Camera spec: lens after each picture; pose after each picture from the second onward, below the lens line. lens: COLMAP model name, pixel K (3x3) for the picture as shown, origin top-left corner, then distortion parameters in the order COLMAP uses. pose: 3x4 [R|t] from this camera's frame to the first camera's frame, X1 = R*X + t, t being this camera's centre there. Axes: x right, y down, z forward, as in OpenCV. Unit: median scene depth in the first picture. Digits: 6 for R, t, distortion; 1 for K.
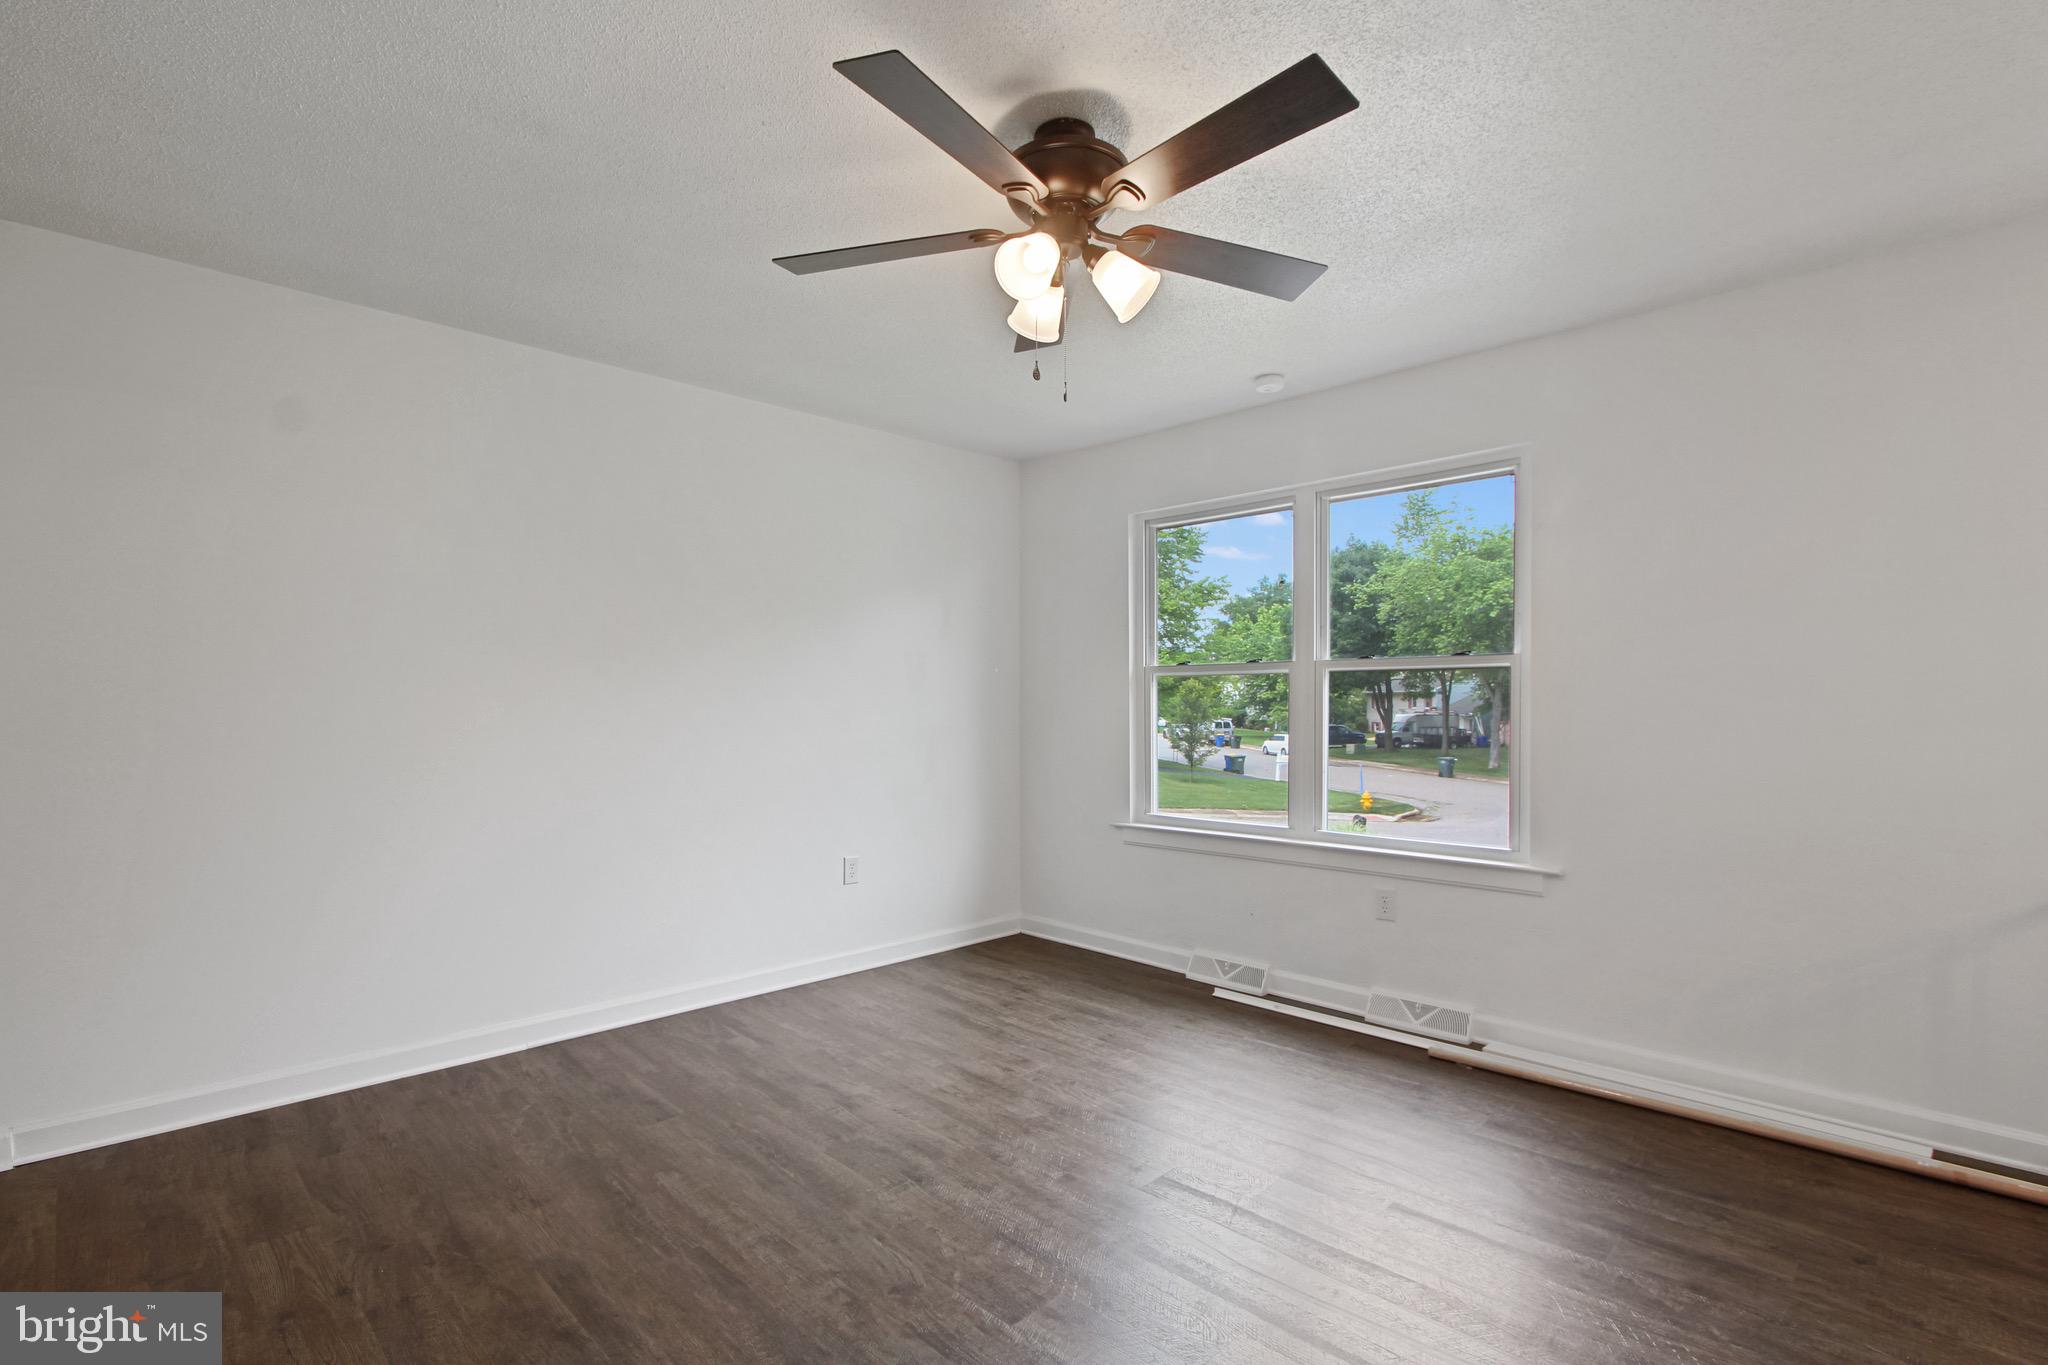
lens RADIAL K [[958.1, 0, 1016.7], [0, 958.1, 712.0], [0, 0, 1]] dist [-0.015895, 0.005190]
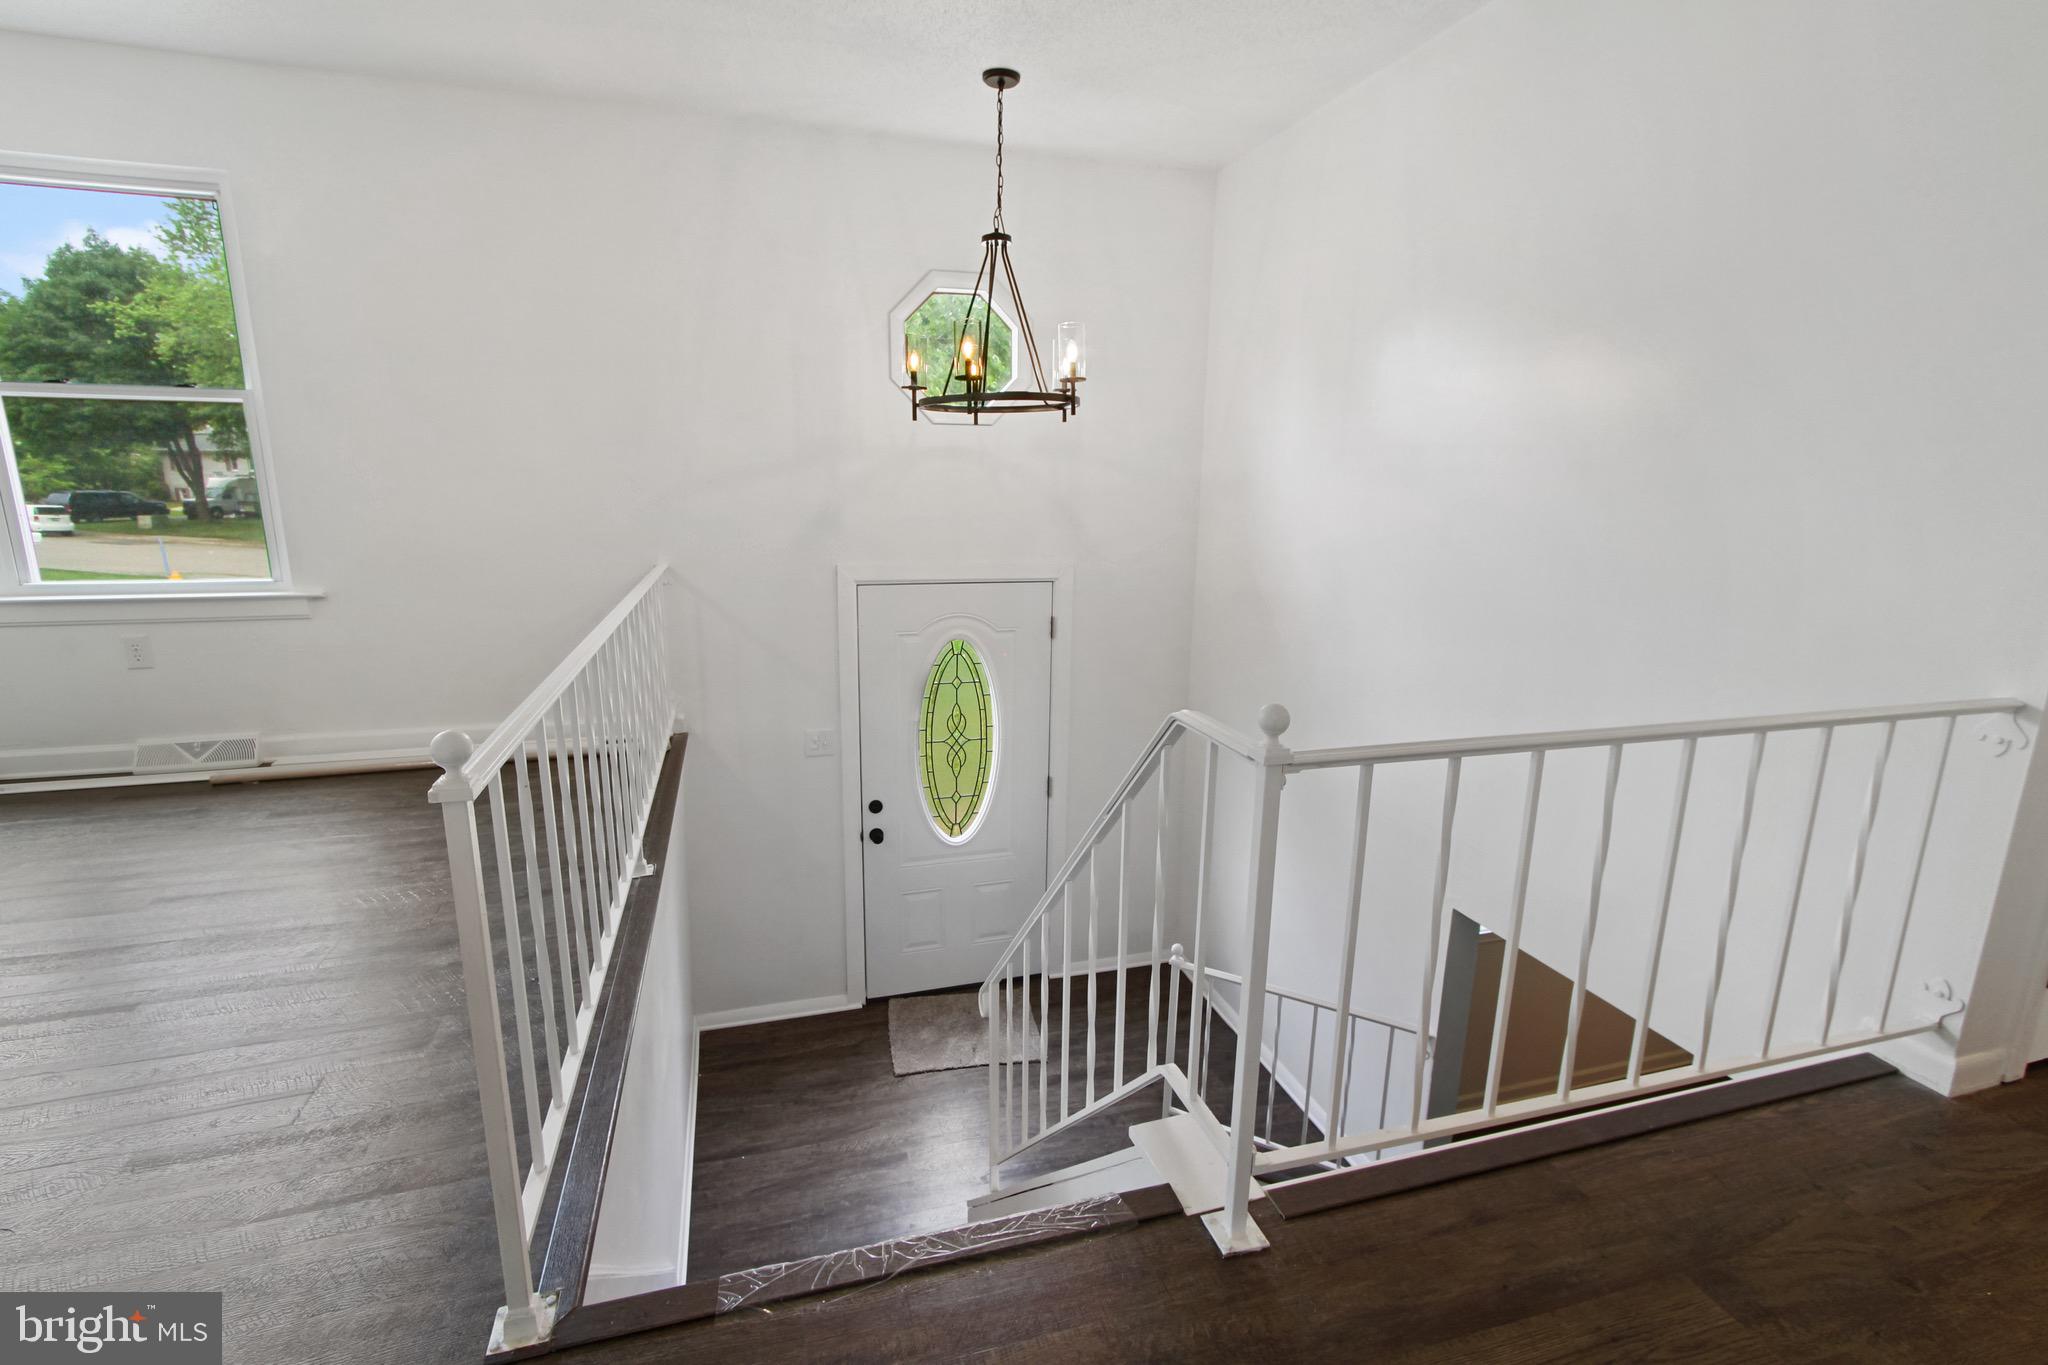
lens RADIAL K [[958.1, 0, 1021.3], [0, 958.1, 677.5], [0, 0, 1]] dist [-0.015895, 0.005190]
pose [[0.479712, -0.180618, 0.858635, -0.002098], [-0.000350, 0.978544, 0.206037, 0.005862], [-0.877426, -0.099139, 0.469356, -0.044773]]
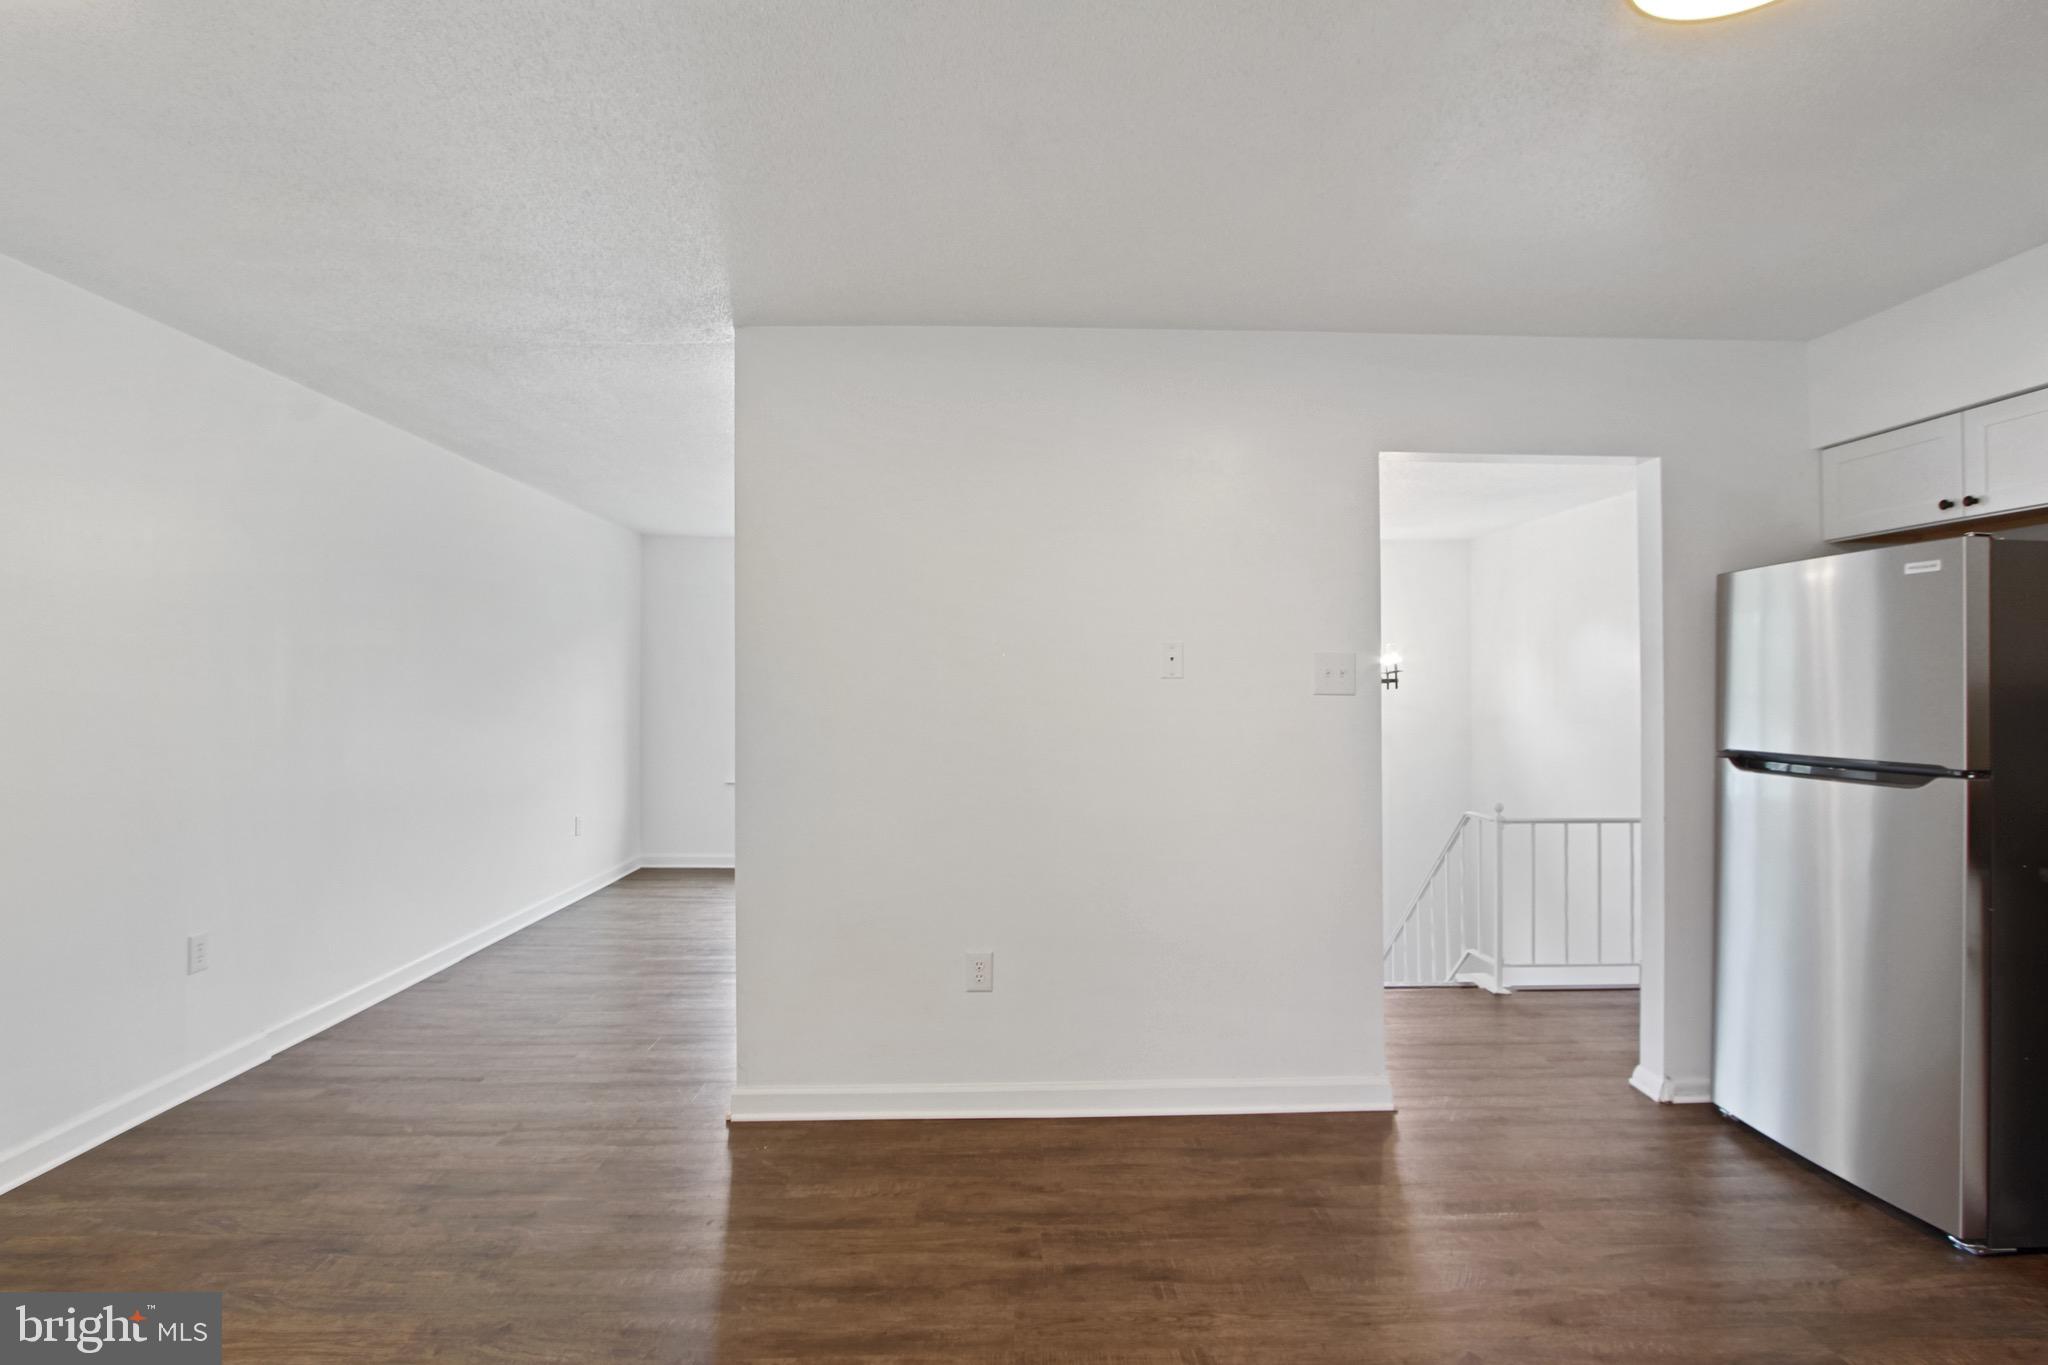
lens RADIAL K [[958.1, 0, 1046.4], [0, 958.1, 681.7], [0, 0, 1]] dist [-0.015895, 0.005190]
pose [[0.669535, 0.004000, 0.742769, -0.172288], [0.008011, 0.999888, -0.012606, -0.005055], [-0.742737, 0.014391, 0.669429, -0.100121]]
